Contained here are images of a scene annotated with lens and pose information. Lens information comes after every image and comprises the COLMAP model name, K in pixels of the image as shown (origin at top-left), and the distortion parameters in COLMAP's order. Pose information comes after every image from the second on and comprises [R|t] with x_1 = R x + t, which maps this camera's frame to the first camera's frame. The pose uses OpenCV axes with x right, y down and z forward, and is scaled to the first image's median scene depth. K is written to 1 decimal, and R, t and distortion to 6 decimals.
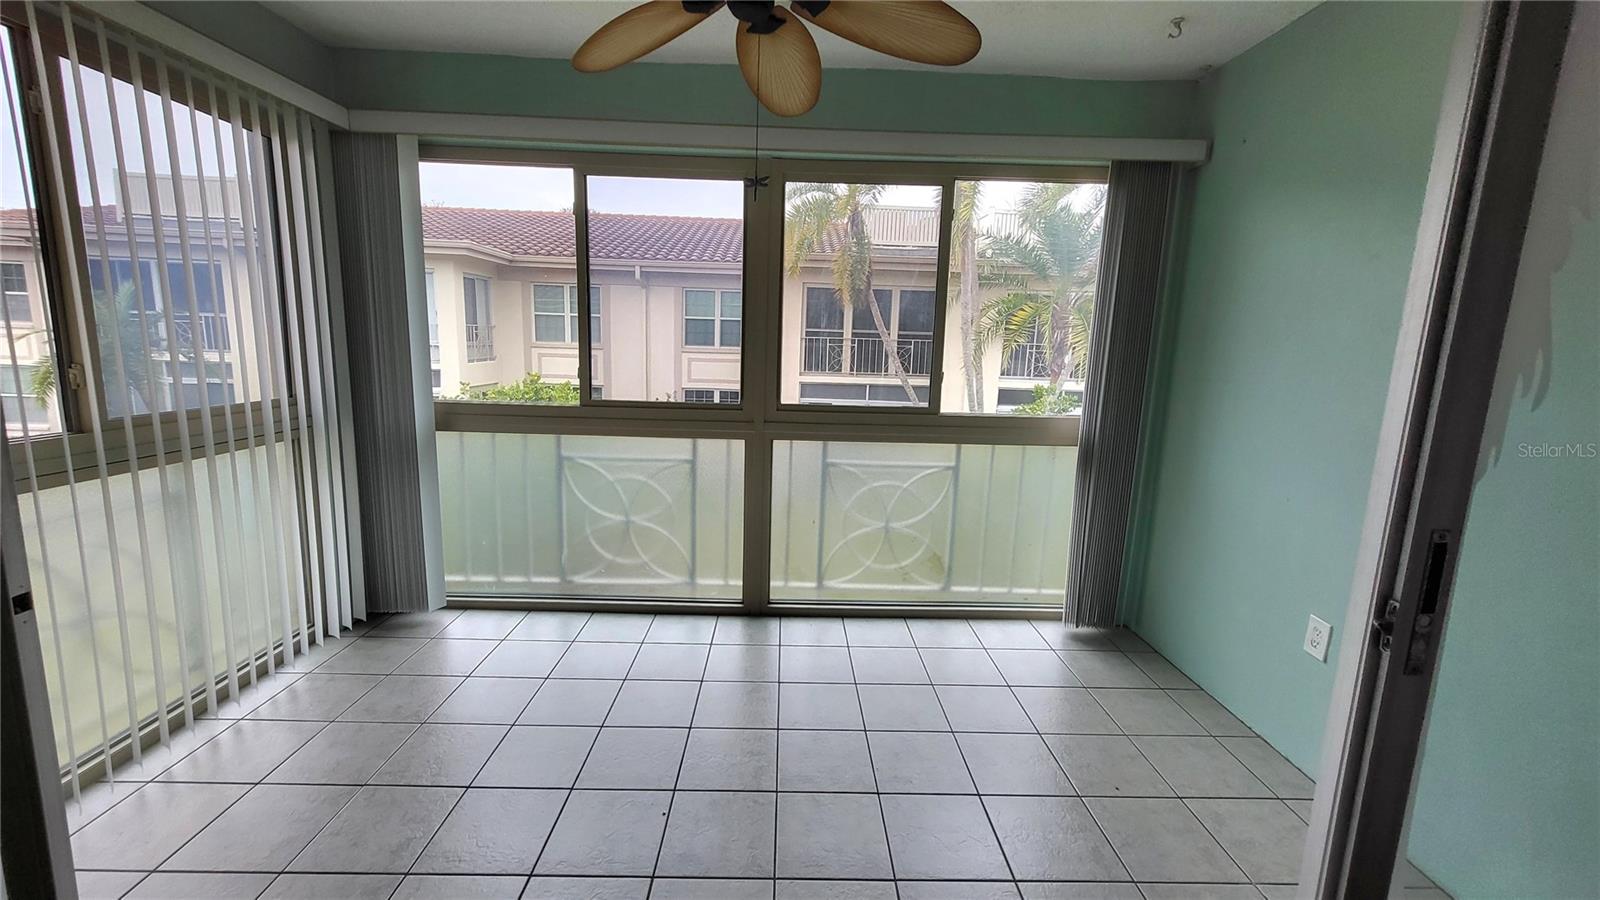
lens RADIAL K [[623.1, 0, 799.2], [0, 623.1, 440.5], [0, 0, 1]] dist [0.005877, -0.000198]
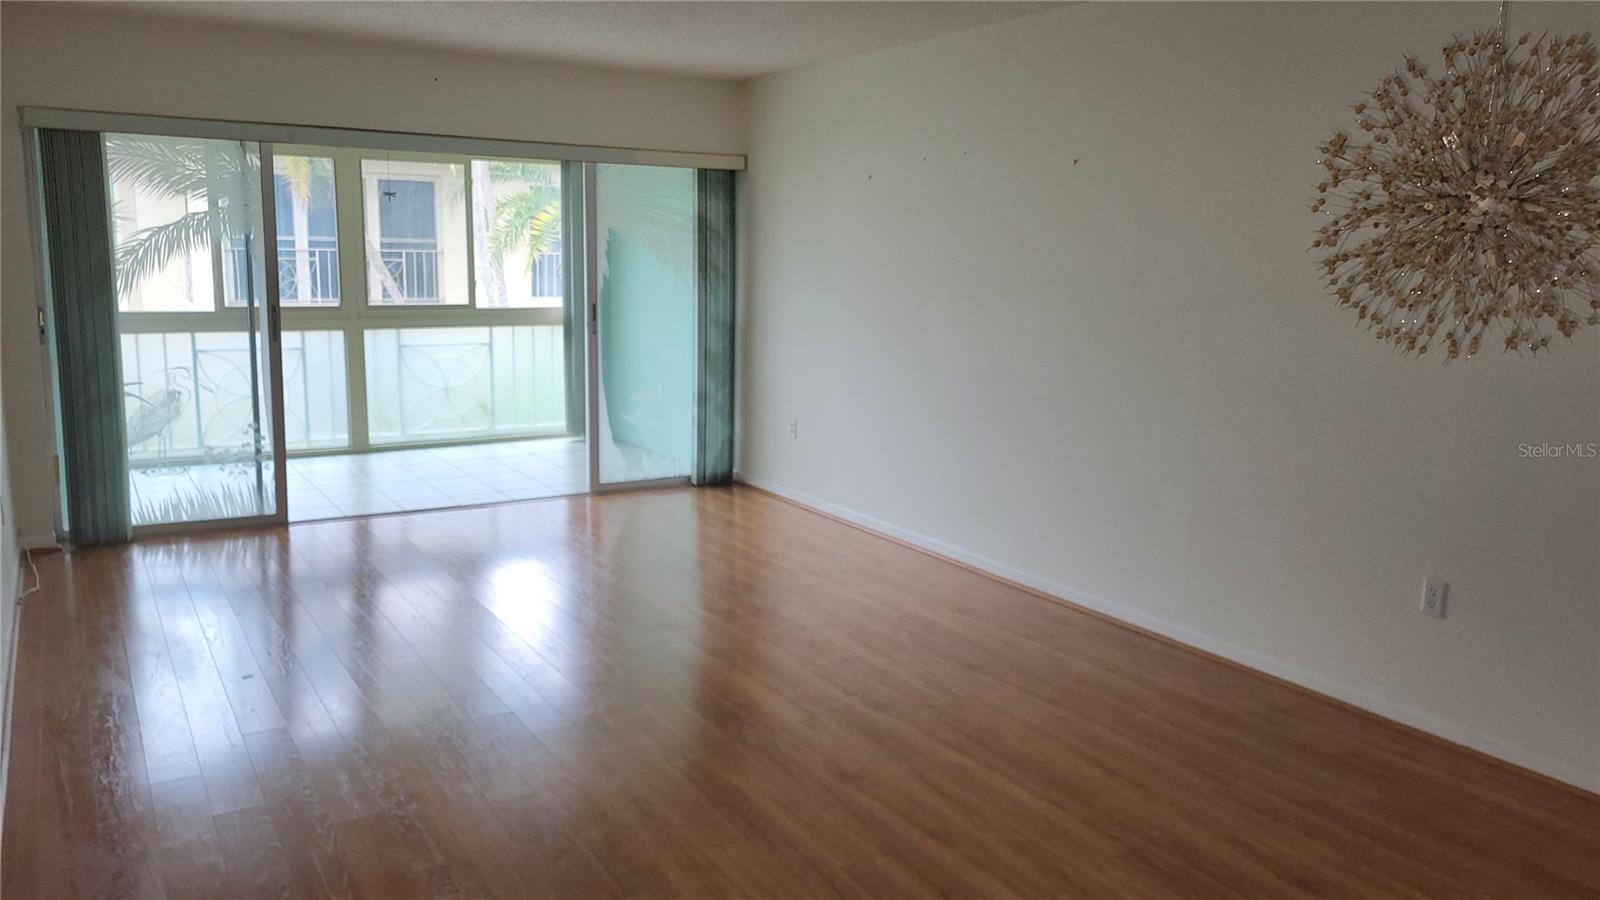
lens RADIAL K [[1236.3, 0, 800.0], [0, 1236.3, 450.0], [0, 0, 1]] dist [0.049939, -0.001583]
pose [[0.870002, -0.097624, 0.483287, -0.129217], [0.094383, 0.995050, 0.031095, 0.062660], [-0.483931, 0.018561, 0.874910, -0.448218]]
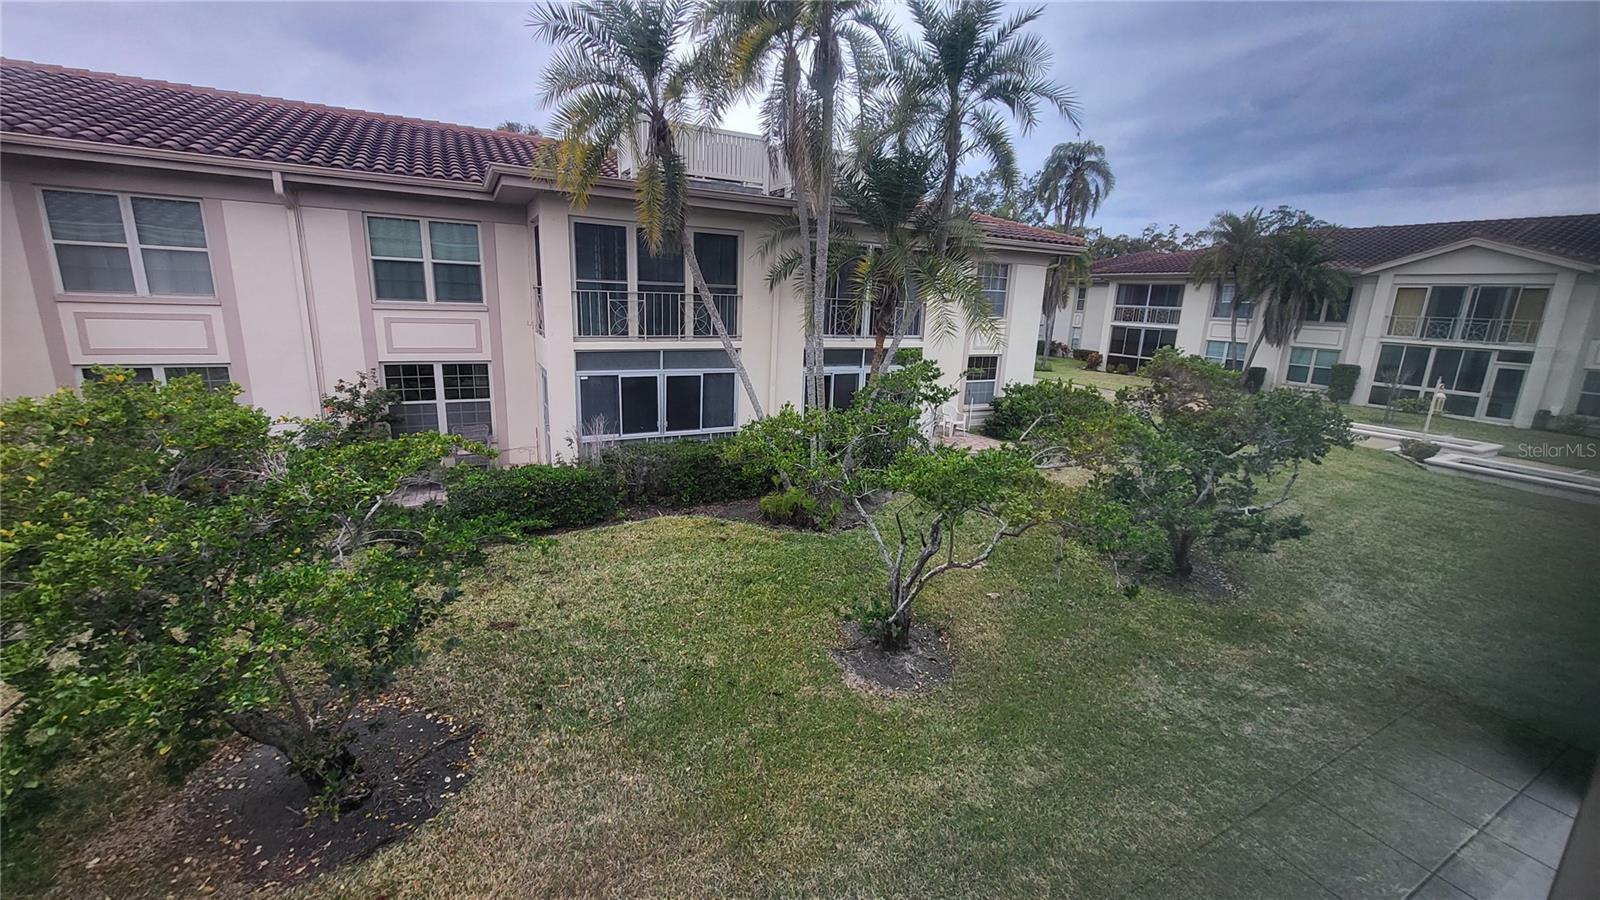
lens RADIAL K [[623.0, 0, 792.7], [0, 623.0, 439.5], [0, 0, 1]] dist [0.010911, -0.000380]
pose [[0.891202, -0.099640, 0.442528, -0.109538], [0.064180, 0.993460, 0.094437, -0.040670], [-0.449043, -0.055761, 0.891768, 0.197423]]
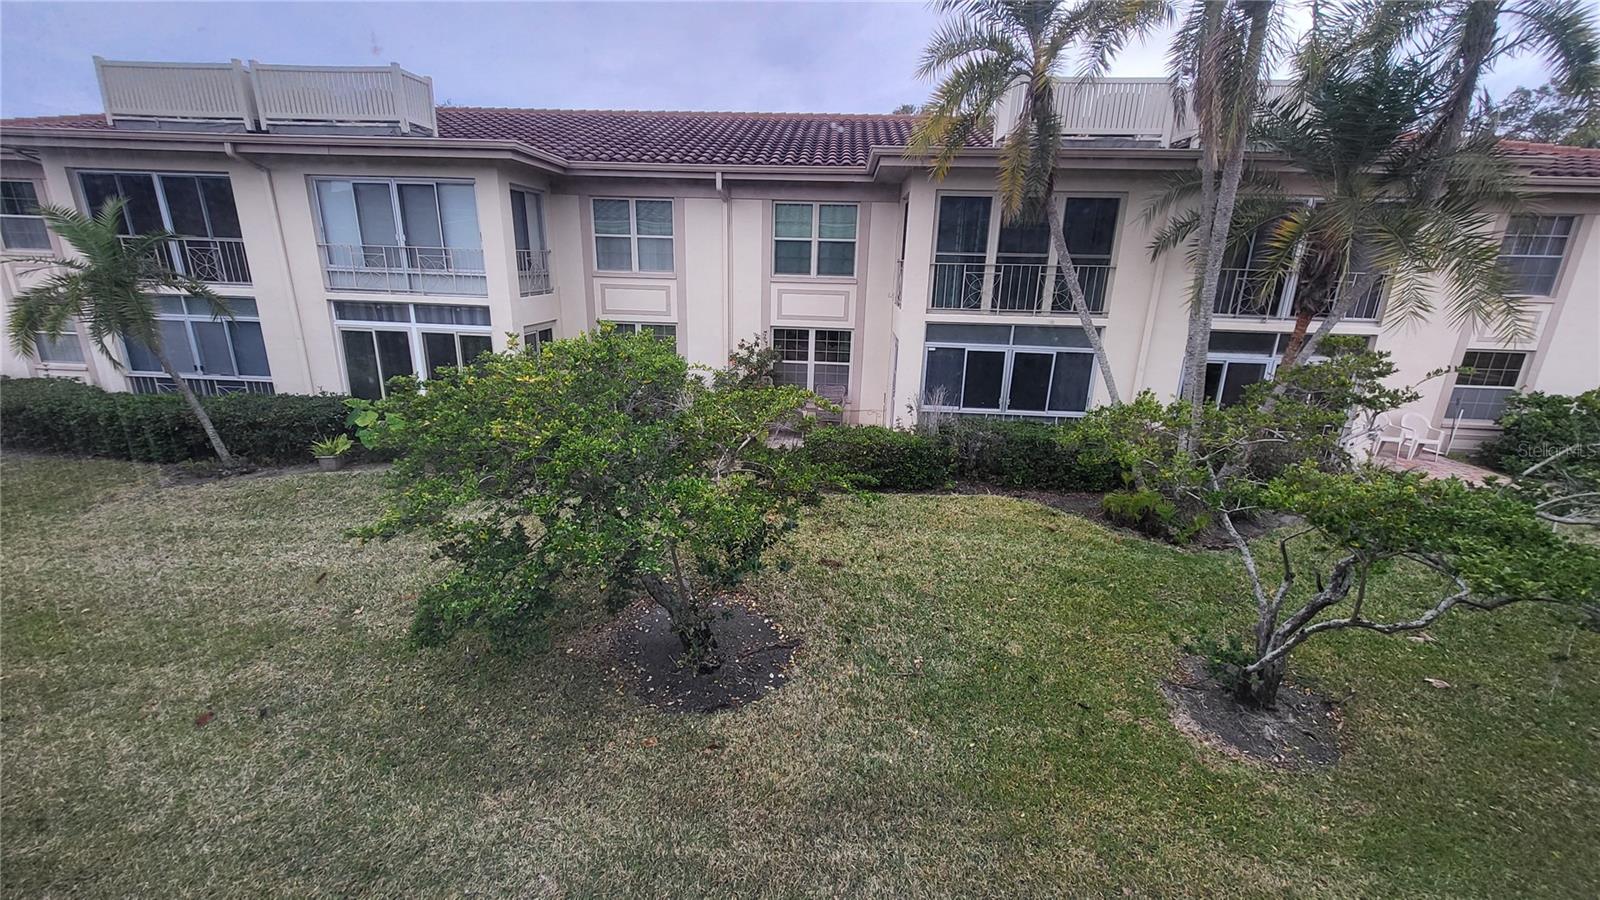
lens RADIAL K [[623.1, 0, 799.2], [0, 623.1, 440.5], [0, 0, 1]] dist [0.005877, -0.000198]
pose [[0.996603, 0.017453, -0.080490, -0.092791], [-0.007773, 0.992858, 0.119046, -0.037502], [0.081993, -0.118016, 0.989621, 0.190064]]
